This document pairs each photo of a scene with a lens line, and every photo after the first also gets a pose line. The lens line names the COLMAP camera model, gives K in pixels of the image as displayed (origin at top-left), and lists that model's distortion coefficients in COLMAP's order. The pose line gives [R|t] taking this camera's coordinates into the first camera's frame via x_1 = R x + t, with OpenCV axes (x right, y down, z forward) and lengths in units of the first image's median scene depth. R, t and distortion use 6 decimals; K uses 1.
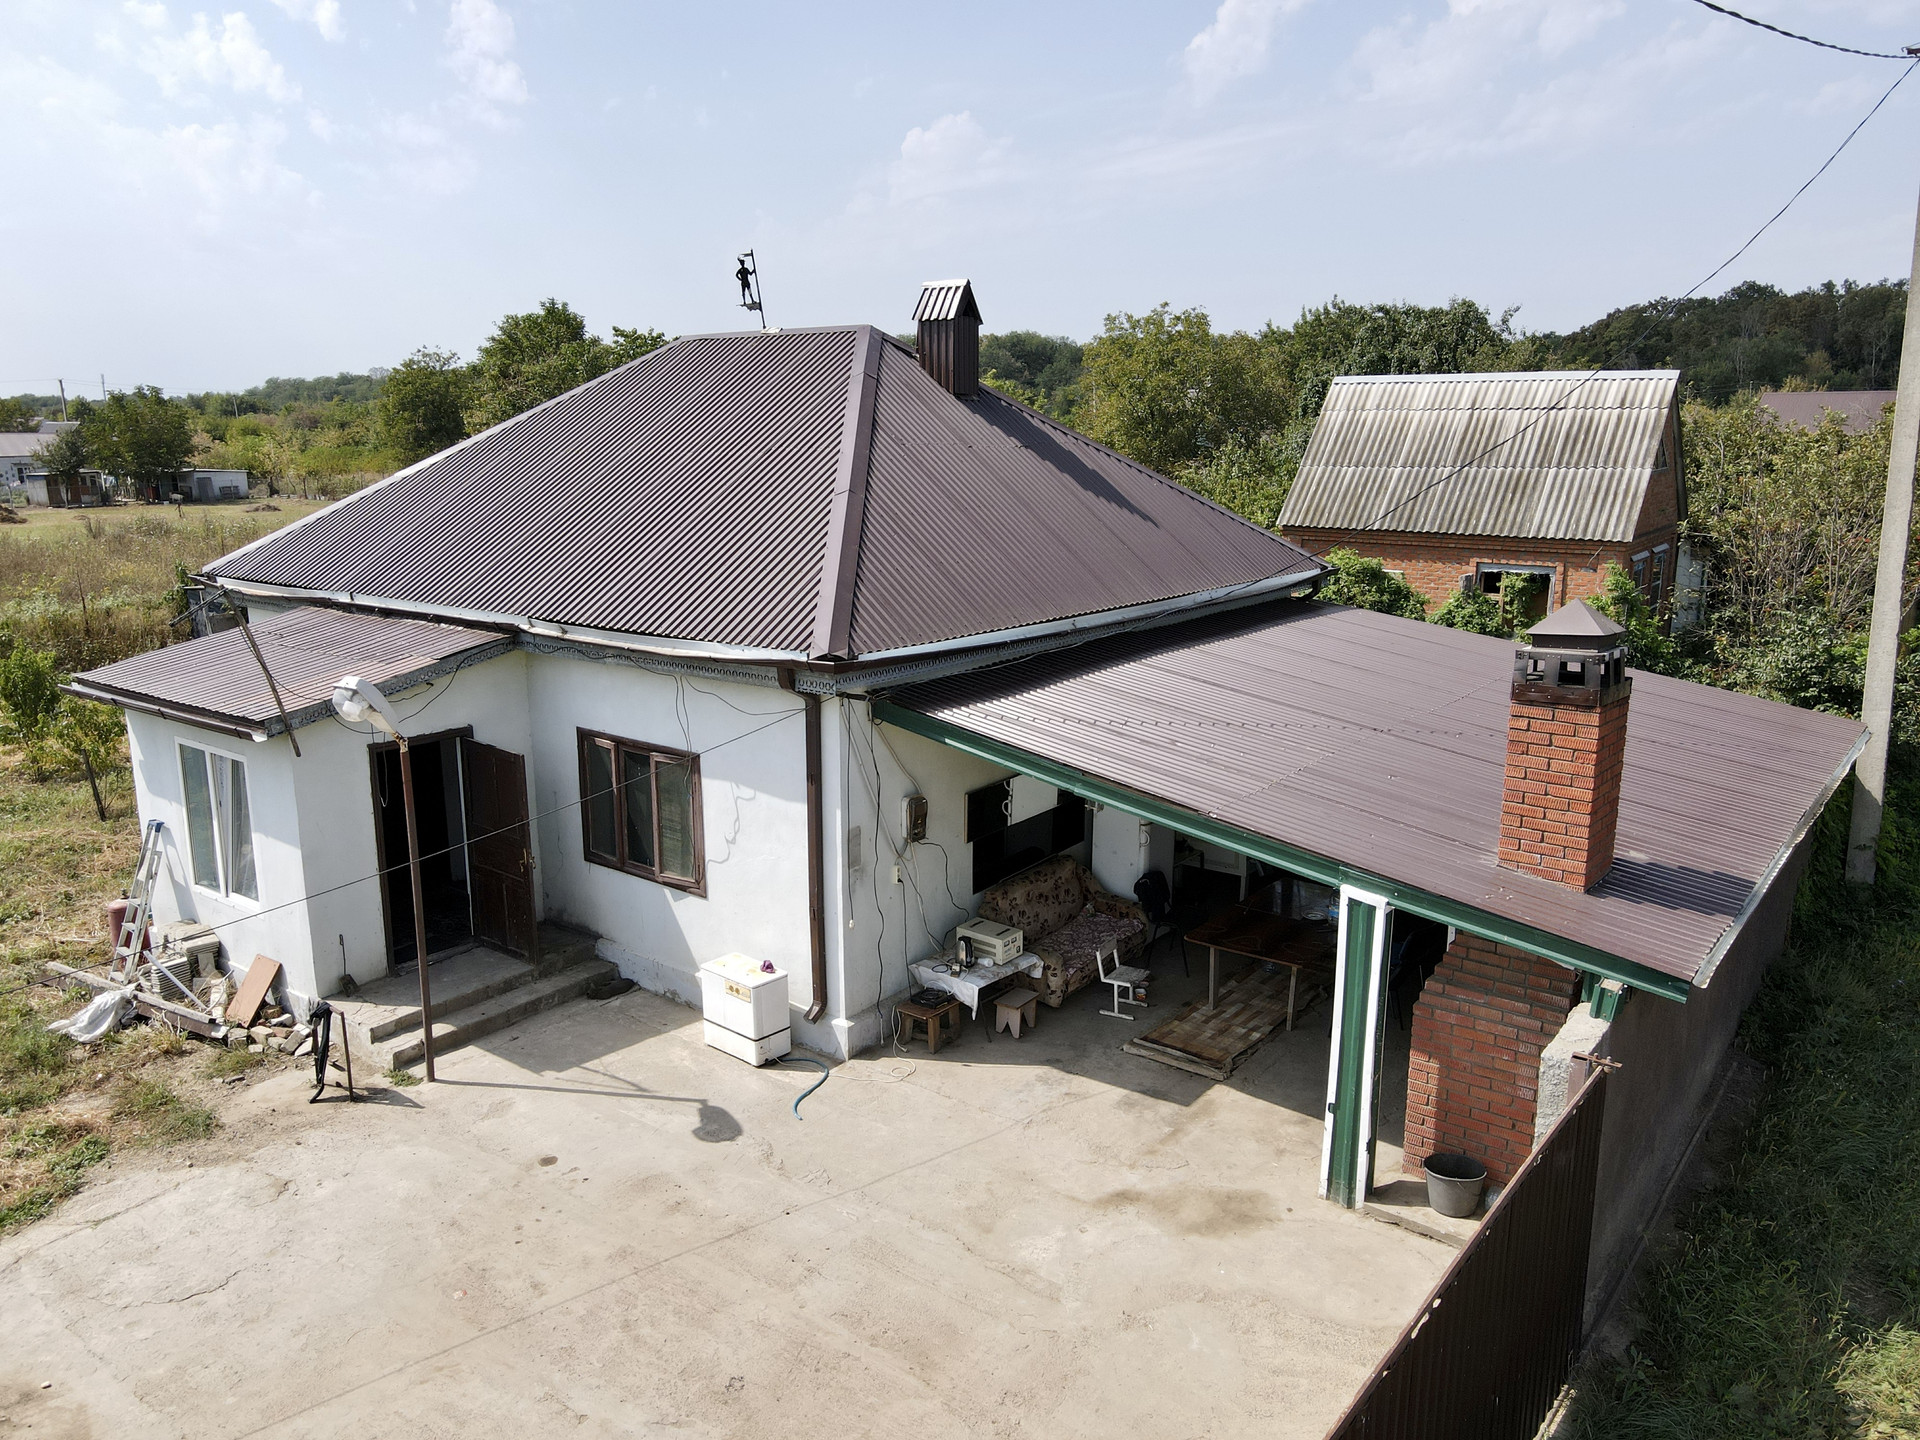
lens RADIAL K [[1441.6, 0, 960.0], [0, 1441.6, 720.0], [0, 0, 1]] dist [0.010306, 0.007432]
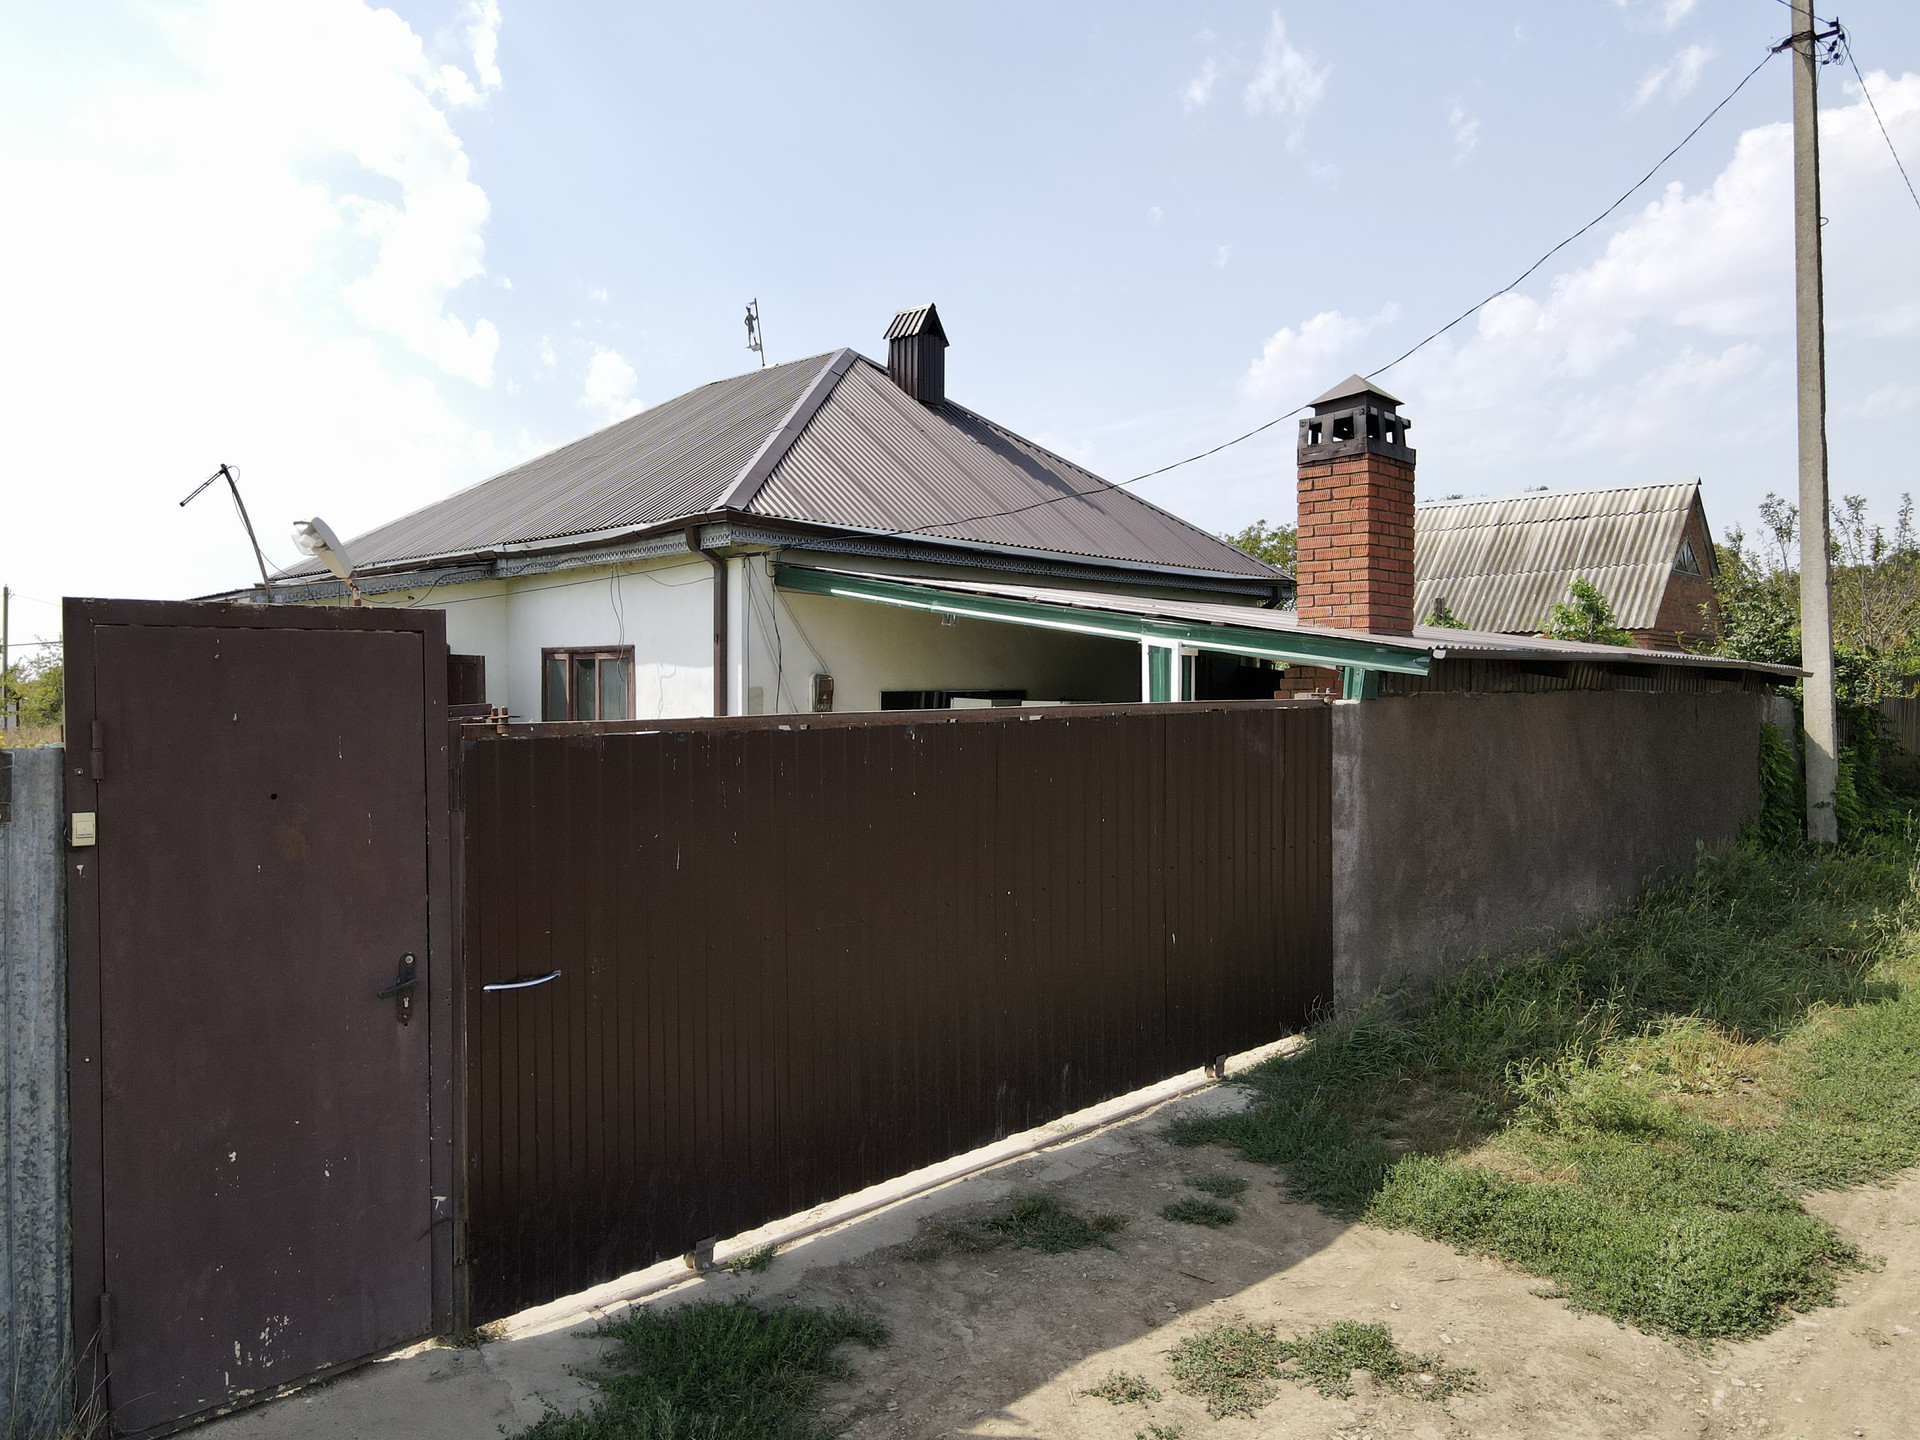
lens RADIAL K [[1466.3, 0, 970.2], [0, 1466.3, 714.9], [0, 0, 1]] dist [0.012848, 0.008396]
pose [[0.994541, 0.003532, -0.104291, 0.151844], [-0.025841, 0.976635, -0.213346, 0.246677], [0.101101, 0.214876, 0.971394, -0.033447]]
